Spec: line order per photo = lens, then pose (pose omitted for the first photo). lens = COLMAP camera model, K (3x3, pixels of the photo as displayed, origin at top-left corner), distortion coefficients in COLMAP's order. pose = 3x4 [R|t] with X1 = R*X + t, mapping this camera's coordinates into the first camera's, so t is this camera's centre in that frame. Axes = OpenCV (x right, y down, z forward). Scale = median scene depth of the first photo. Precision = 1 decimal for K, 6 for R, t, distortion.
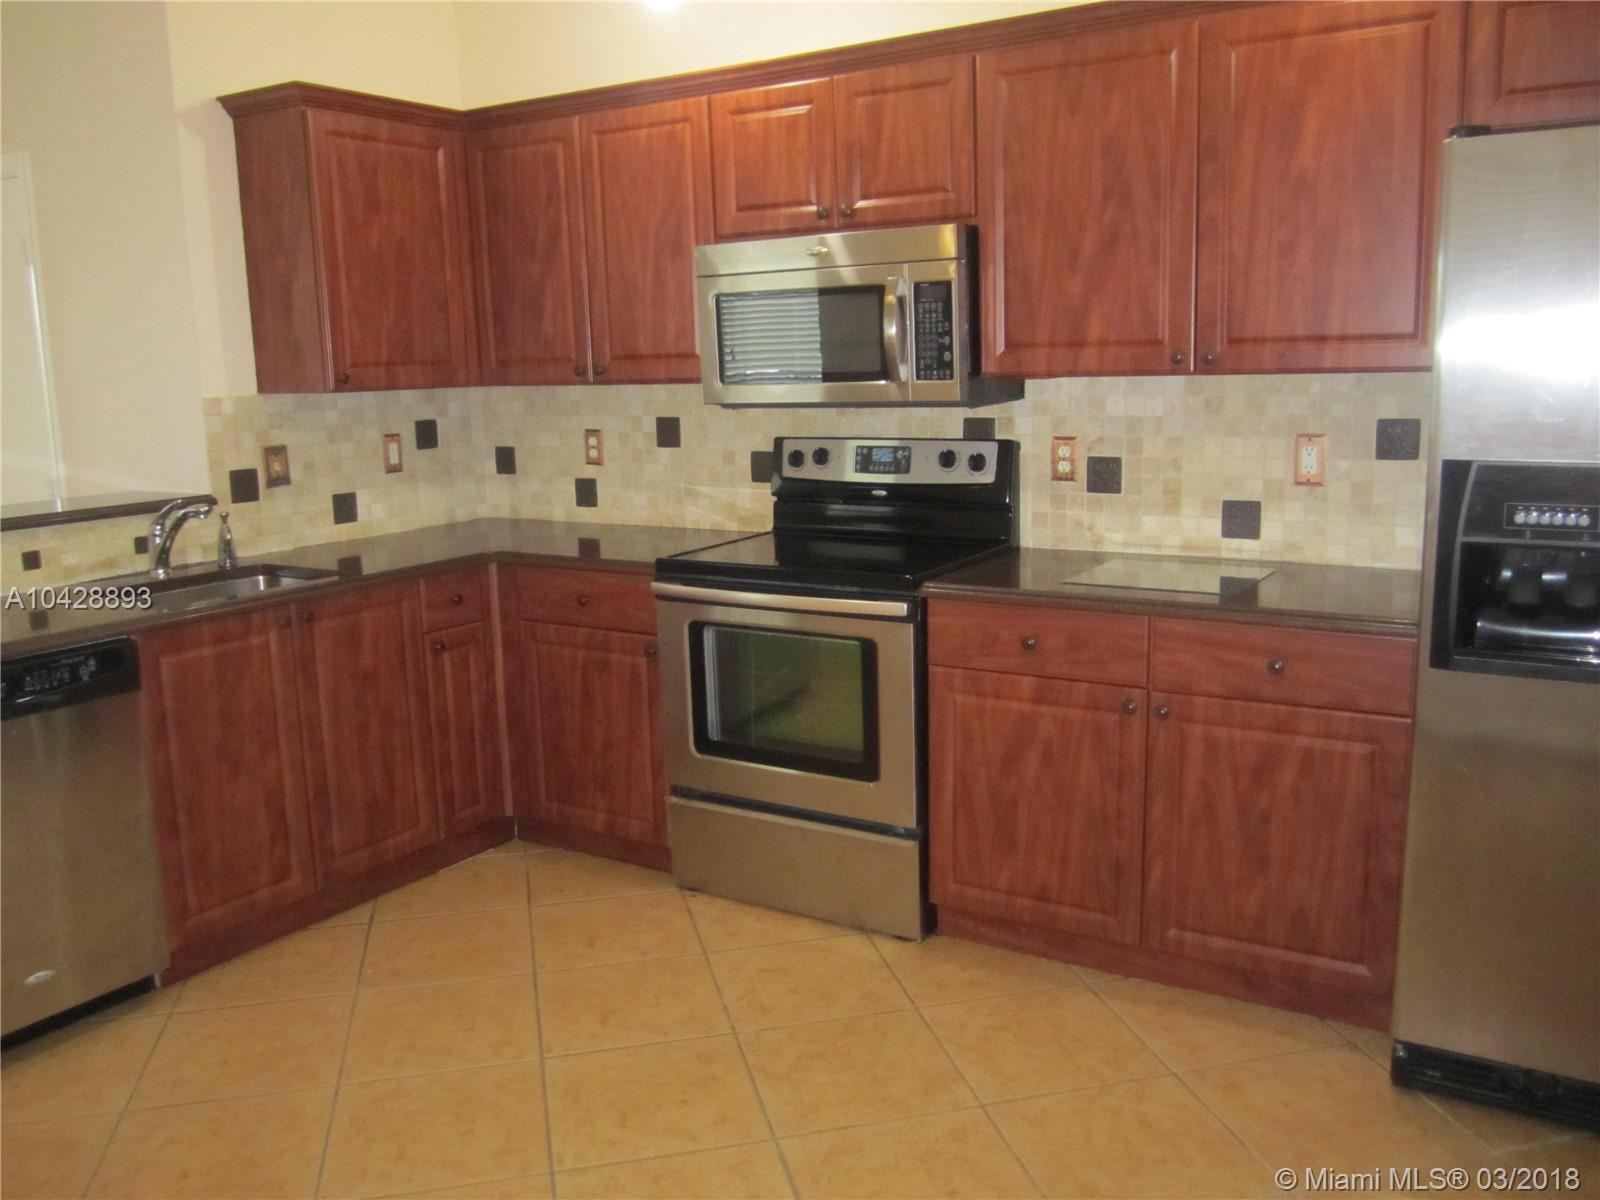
lens RADIAL K [[1342.4, 0, 800.8], [0, 1342.4, 601.9], [0, 0, 1]] dist [-0.008433, -0.002136]
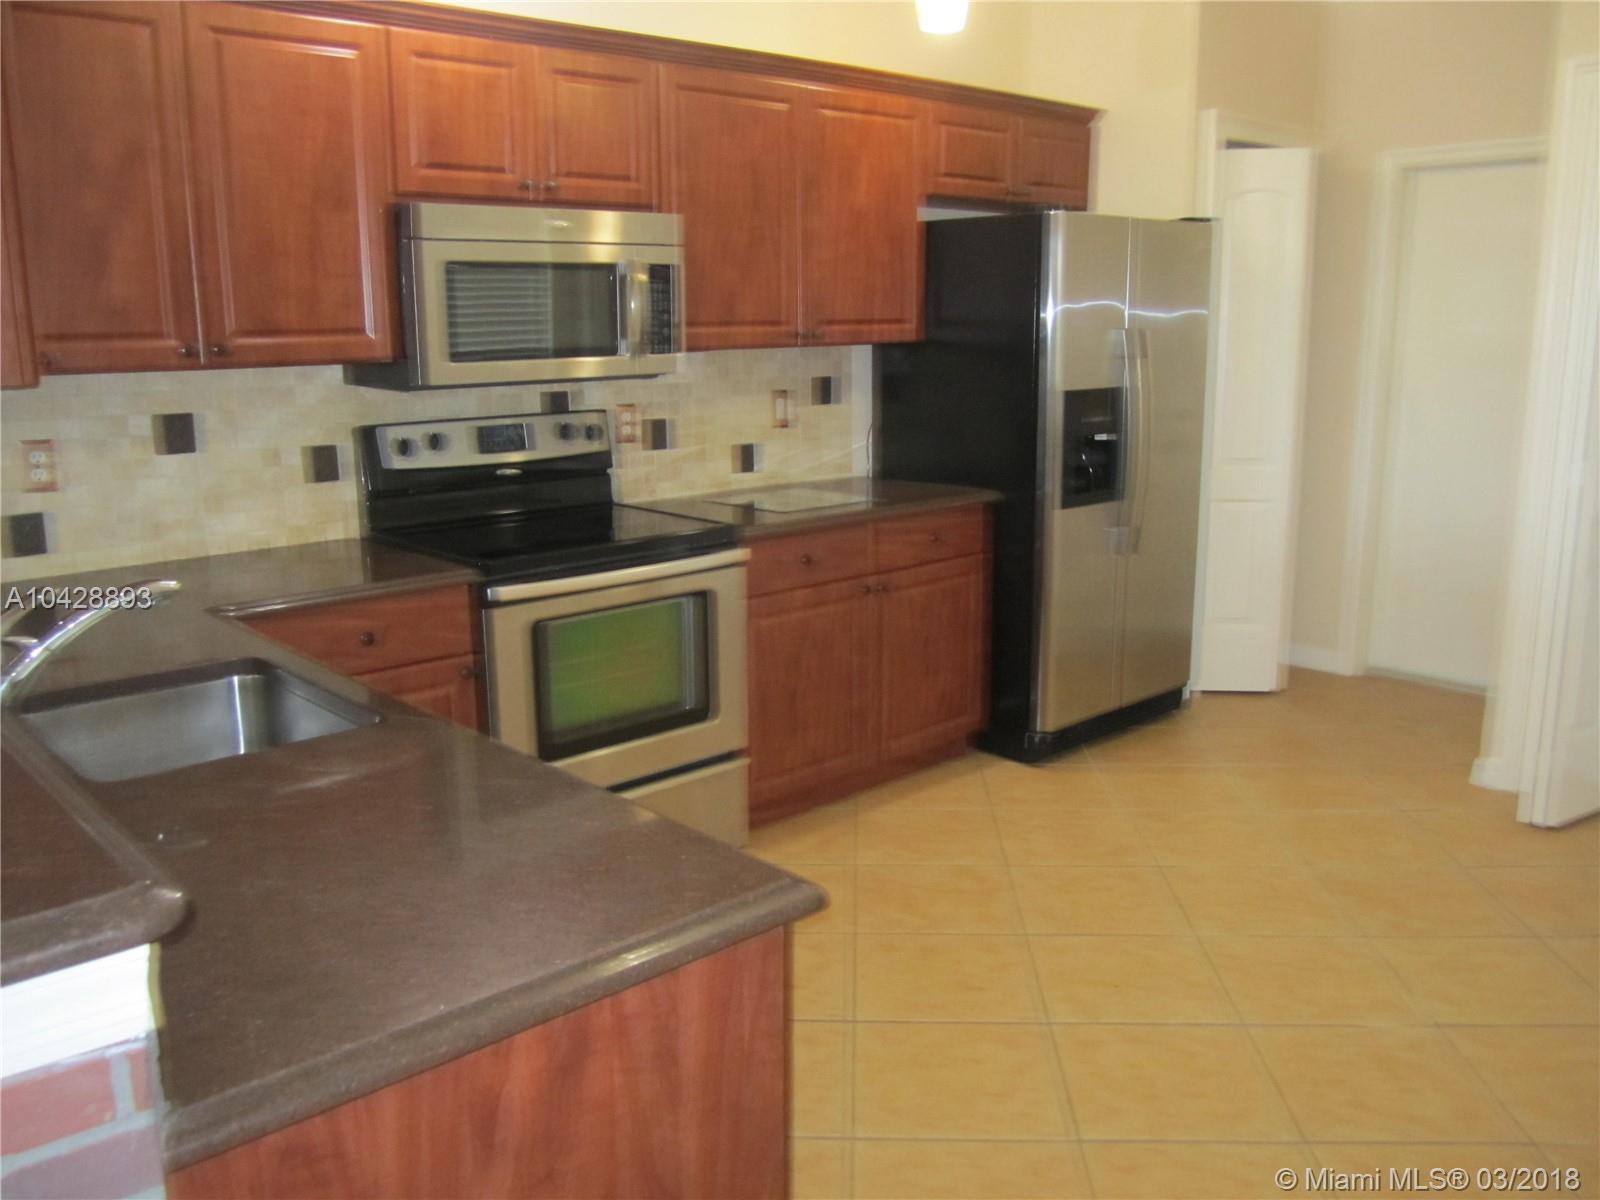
lens RADIAL K [[1342.4, 0, 798.8], [0, 1342.4, 592.7], [0, 0, 1]] dist [-0.008433, -0.002136]
pose [[0.272537, -0.174093, 0.946264, -0.870371], [0.179901, 0.975369, 0.127634, -0.086311], [-0.945177, 0.135449, 0.297143, 0.545734]]
